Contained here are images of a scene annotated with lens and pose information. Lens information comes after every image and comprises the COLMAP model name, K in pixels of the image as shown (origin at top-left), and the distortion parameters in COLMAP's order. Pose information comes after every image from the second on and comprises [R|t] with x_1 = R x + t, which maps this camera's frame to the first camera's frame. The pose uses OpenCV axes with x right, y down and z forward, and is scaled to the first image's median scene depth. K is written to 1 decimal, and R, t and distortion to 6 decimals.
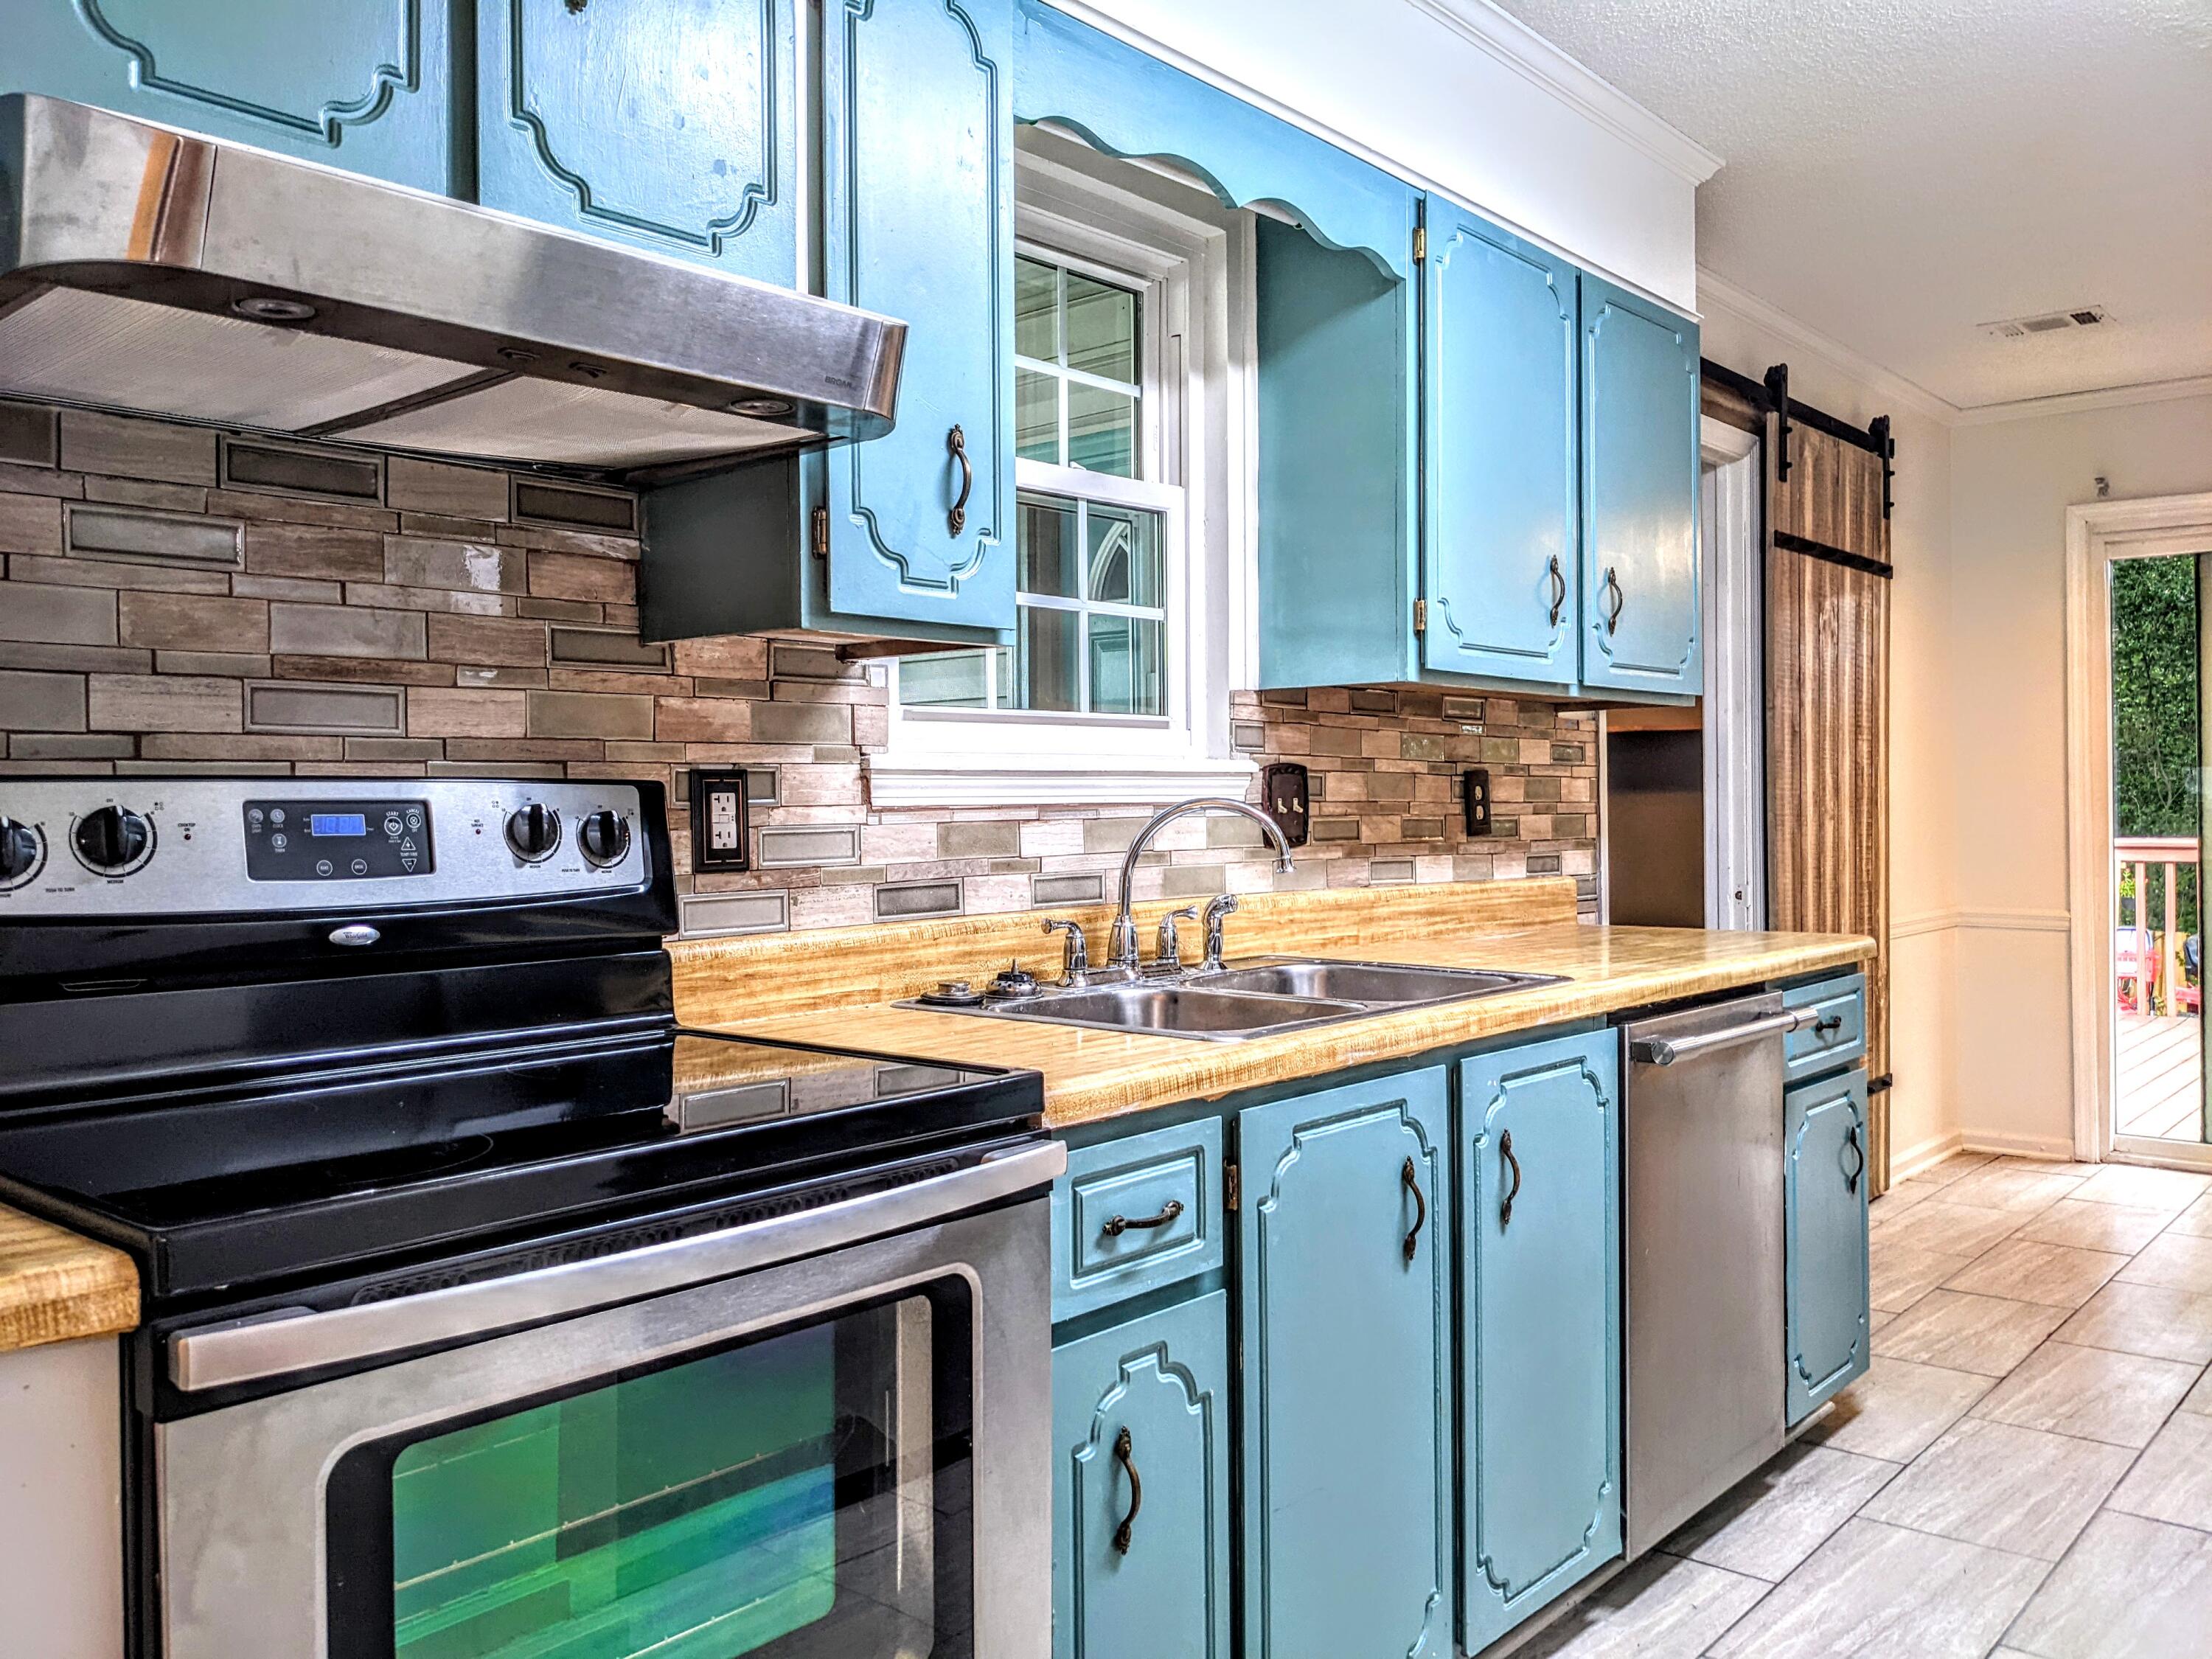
lens RADIAL K [[1744.2, 0, 1104.7], [0, 1744.2, 801.1], [0, 0, 1]] dist [0.082361, -0.115596]
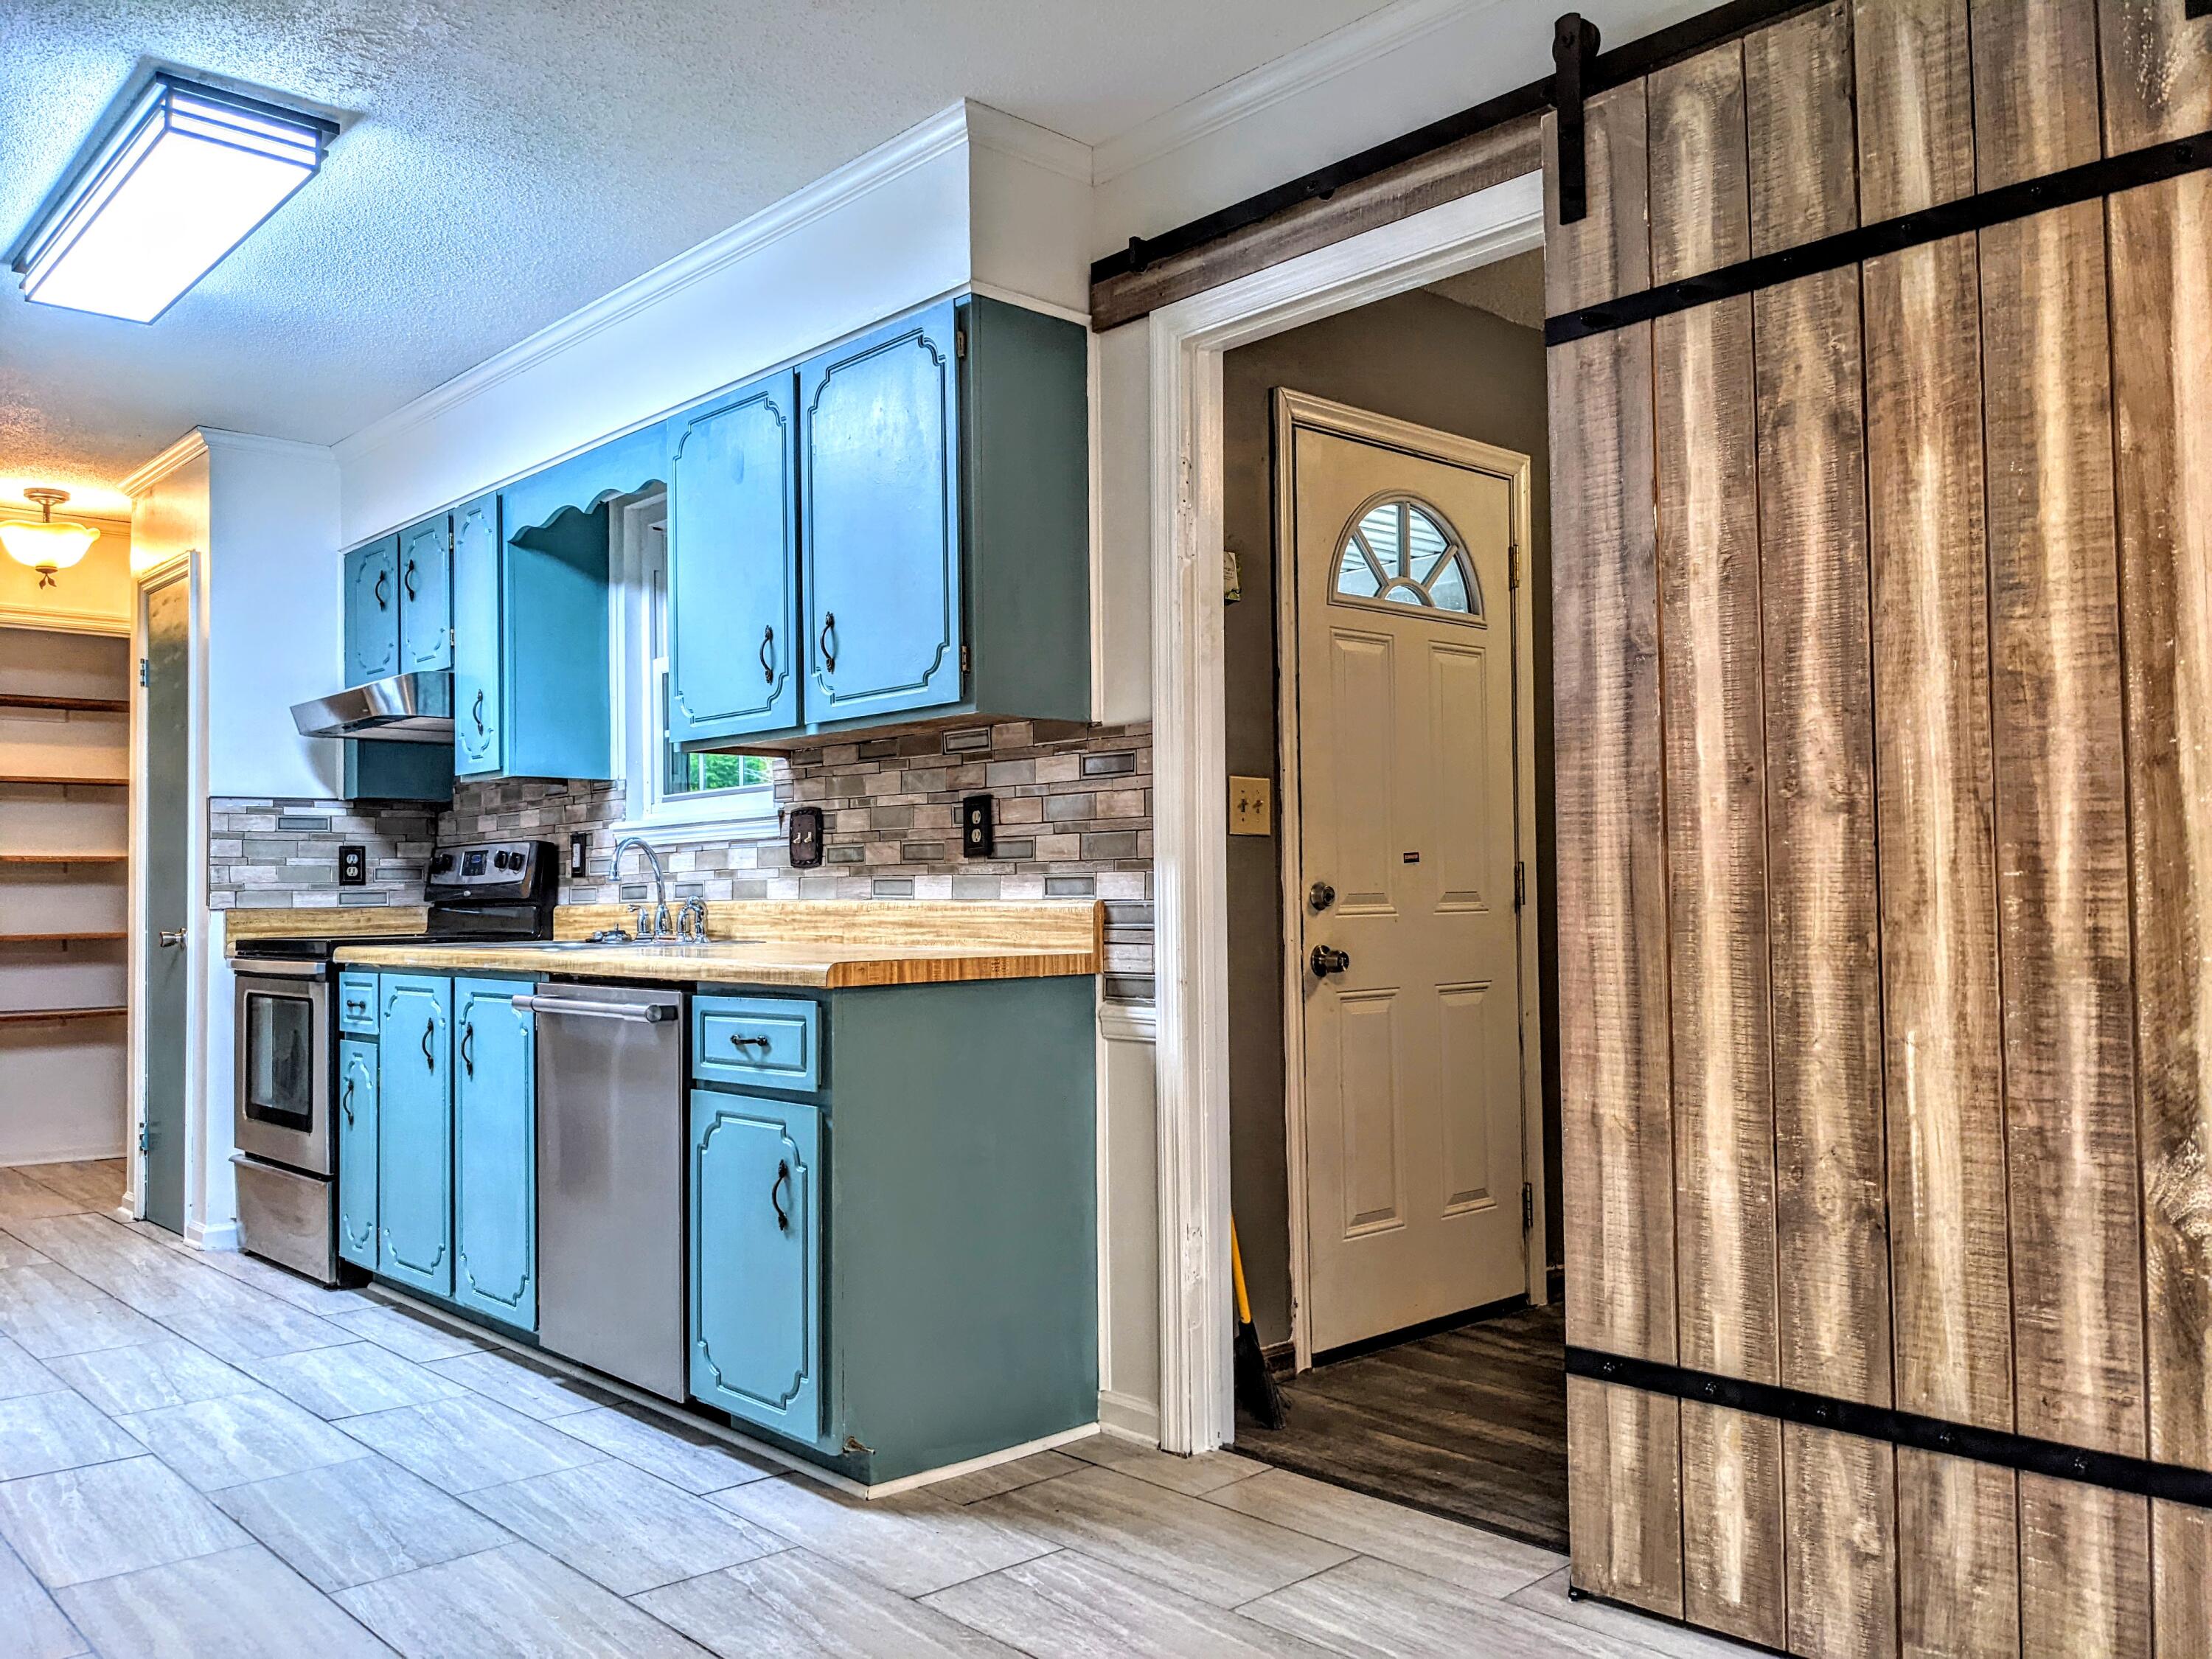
lens RADIAL K [[1743.5, 0, 1111.5], [0, 1743.5, 836.6], [0, 0, 1]] dist [0.078045, -0.127023]
pose [[-0.108879, -0.025636, -0.993724, 1.389304], [0.014730, 0.999516, -0.027399, 0.041399], [0.993946, -0.017621, -0.108449, 1.325004]]
